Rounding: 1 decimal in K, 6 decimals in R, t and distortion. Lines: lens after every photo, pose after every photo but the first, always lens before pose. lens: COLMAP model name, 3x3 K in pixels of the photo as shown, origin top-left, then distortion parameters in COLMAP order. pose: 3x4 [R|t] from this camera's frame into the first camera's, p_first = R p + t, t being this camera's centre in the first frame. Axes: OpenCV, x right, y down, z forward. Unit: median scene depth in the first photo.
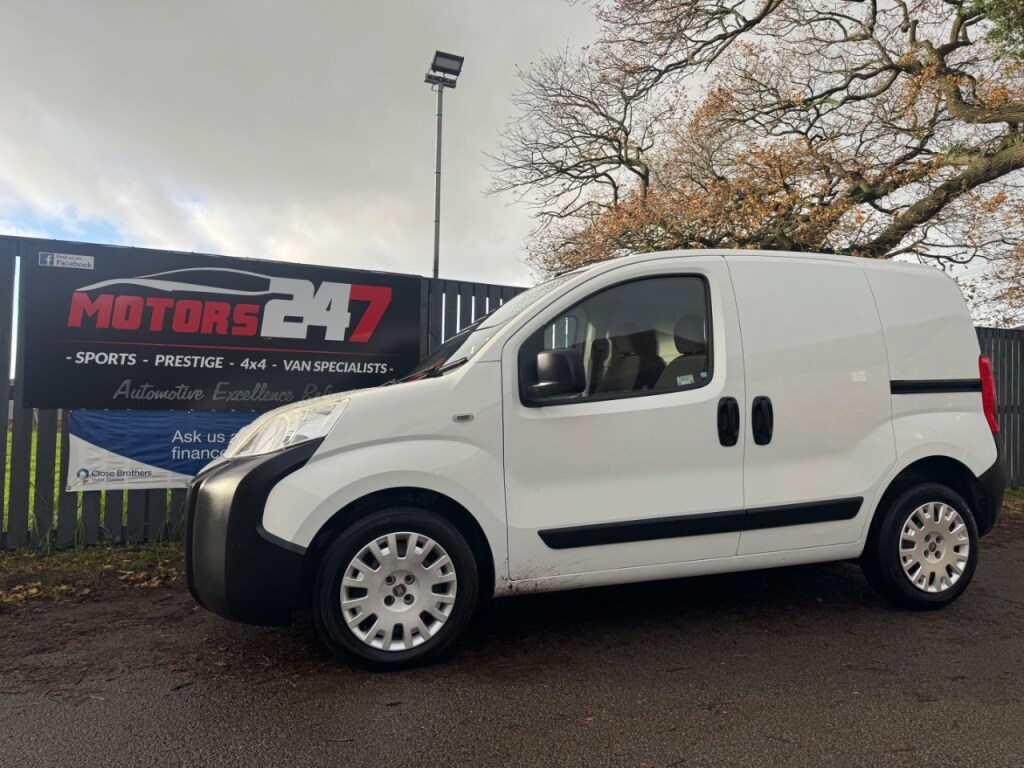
lens RADIAL K [[714.6, 0, 514.6], [0, 714.6, 385.3], [0, 0, 1]] dist [0.036573, -0.033623]
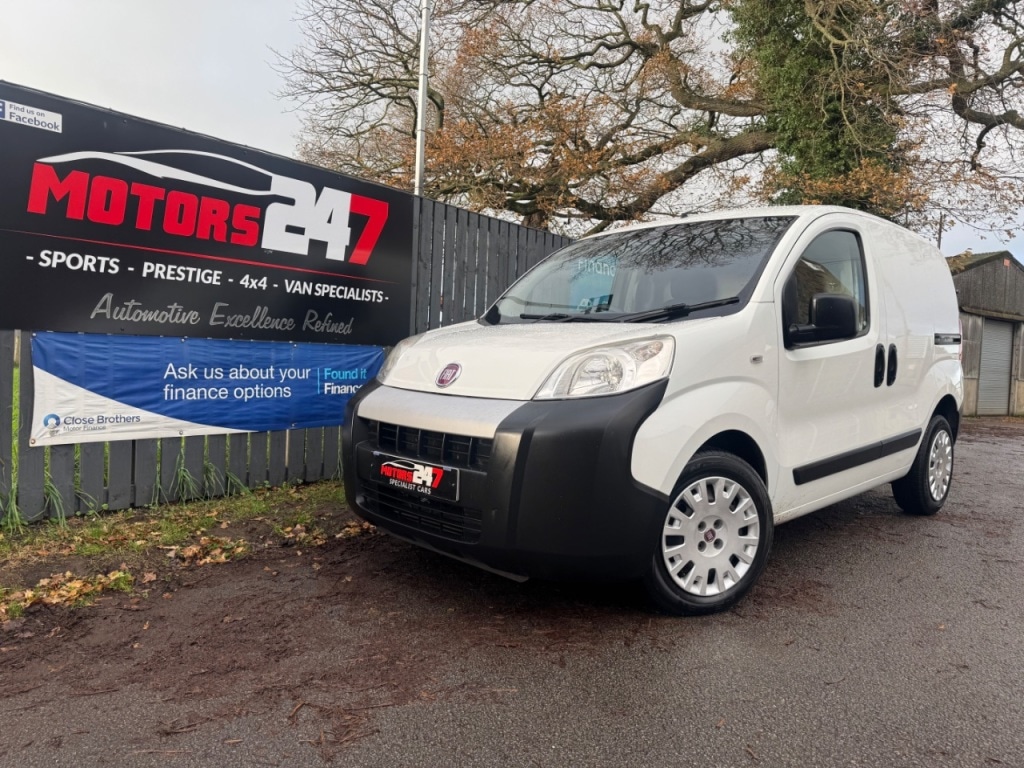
lens RADIAL K [[715.8, 0, 513.6], [0, 715.8, 384.5], [0, 0, 1]] dist [0.034564, -0.032564]
pose [[0.898385, 0.002473, 0.439201, -0.493436], [-0.041495, 0.995989, 0.079270, 0.009492], [-0.437243, -0.089440, 0.894885, 0.152040]]
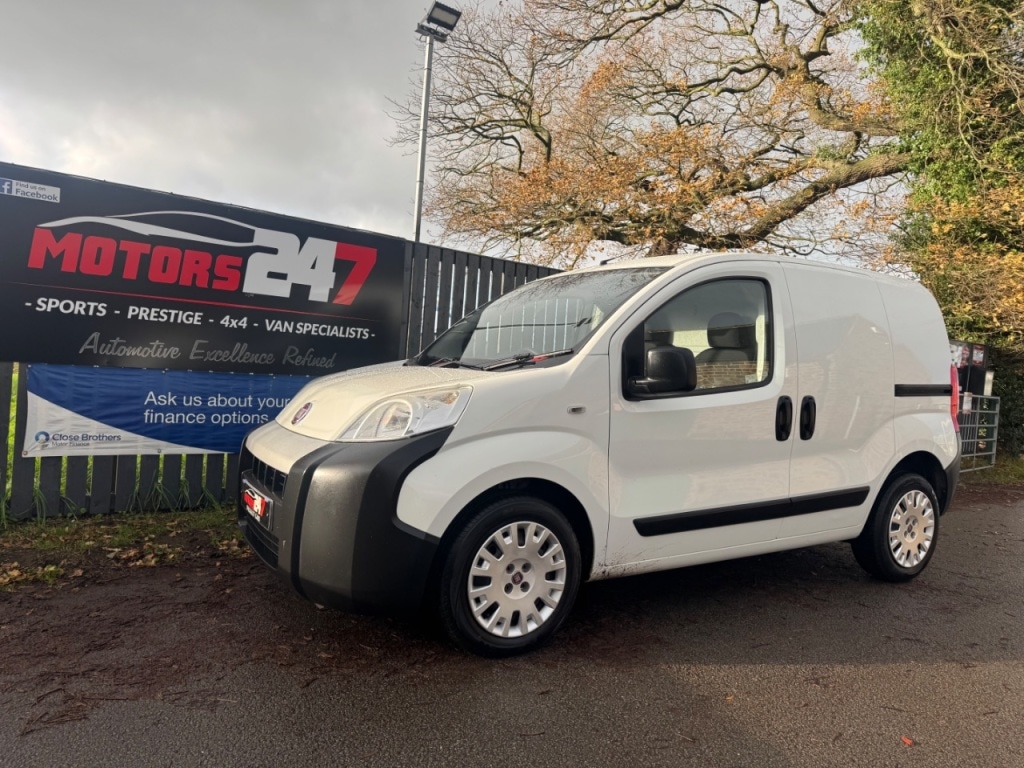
lens RADIAL K [[715.8, 0, 513.6], [0, 715.8, 384.5], [0, 0, 1]] dist [0.034564, -0.032564]
pose [[0.973396, 0.046487, 0.224362, -0.236425], [-0.060668, 0.996544, 0.056731, -0.025620], [-0.220949, -0.068834, 0.972853, 0.021099]]
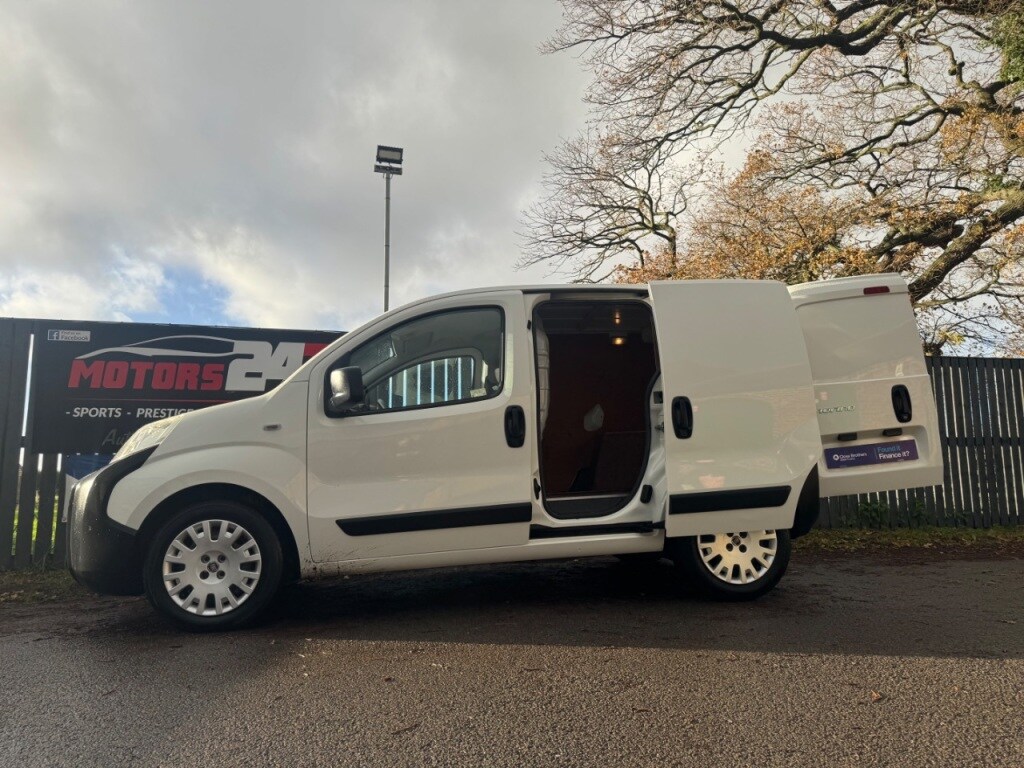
lens RADIAL K [[711.0, 0, 508.0], [0, 711.0, 384.9], [0, 0, 1]] dist [0.051481, -0.050052]
pose [[0.985794, -0.051077, -0.160002, 0.322932], [0.033826, 0.993494, -0.108747, 0.073378], [0.164516, 0.101790, 0.981108, -0.094387]]
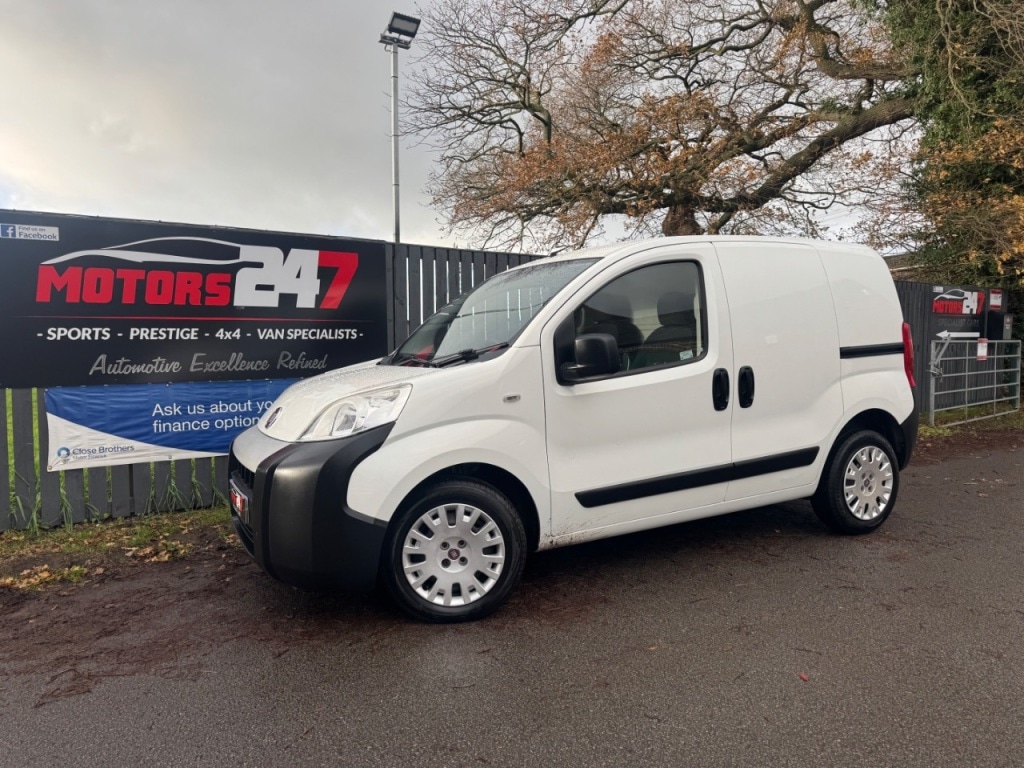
lens RADIAL K [[714.7, 0, 510.9], [0, 714.7, 381.2], [0, 0, 1]] dist [0.033939, -0.032686]
pose [[0.985462, -0.032183, 0.166818, -0.157295], [0.017983, 0.996138, 0.085945, -0.046441], [-0.168940, -0.081695, 0.982235, -0.056646]]
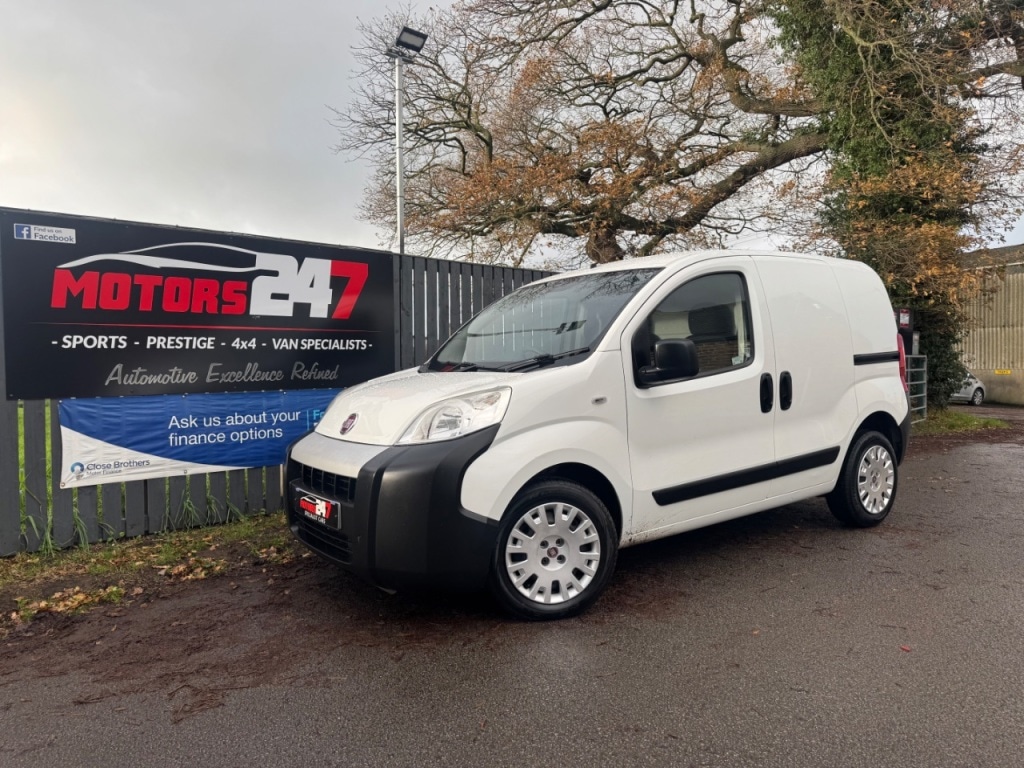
lens RADIAL K [[713.9, 0, 511.3], [0, 713.9, 382.4], [0, 0, 1]] dist [0.044073, -0.044734]
pose [[0.953552, -0.033390, 0.299373, -0.337328], [0.015127, 0.997892, 0.063115, -0.035698], [-0.300849, -0.055655, 0.952046, -0.036272]]
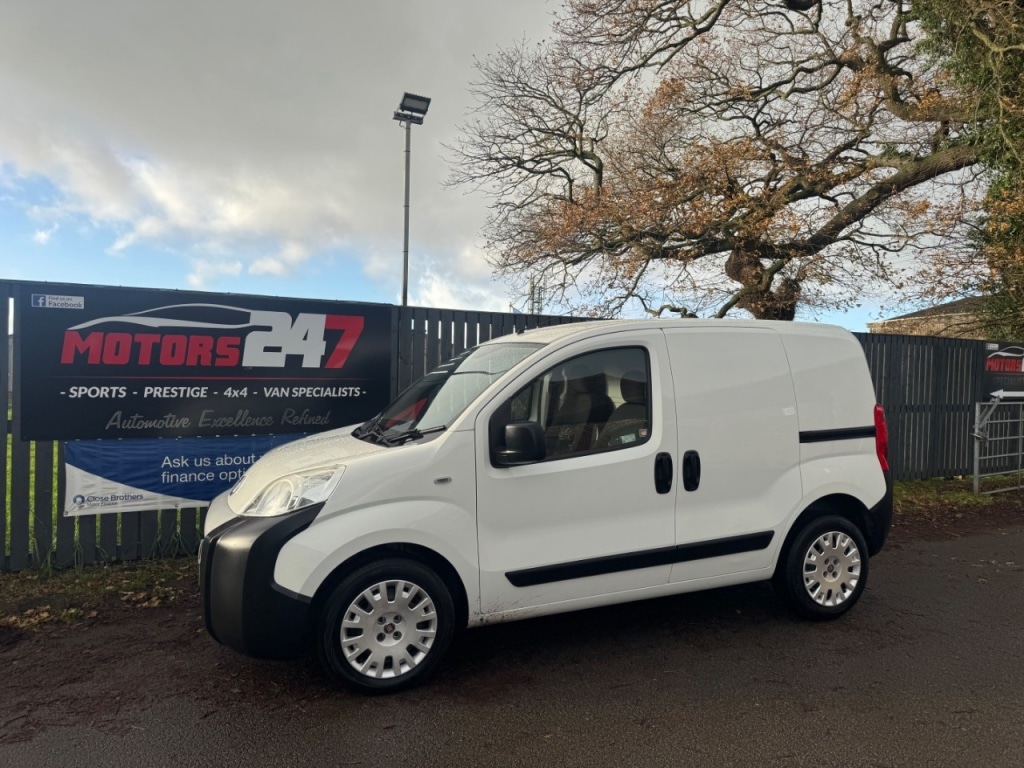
lens RADIAL K [[712.8, 0, 515.5], [0, 712.8, 385.3], [0, 0, 1]] dist [0.040402, -0.038835]
pose [[0.997793, 0.001703, 0.066378, -0.017919], [-0.005136, 0.998656, 0.051575, -0.105641], [-0.066201, -0.051802, 0.996461, -0.107194]]
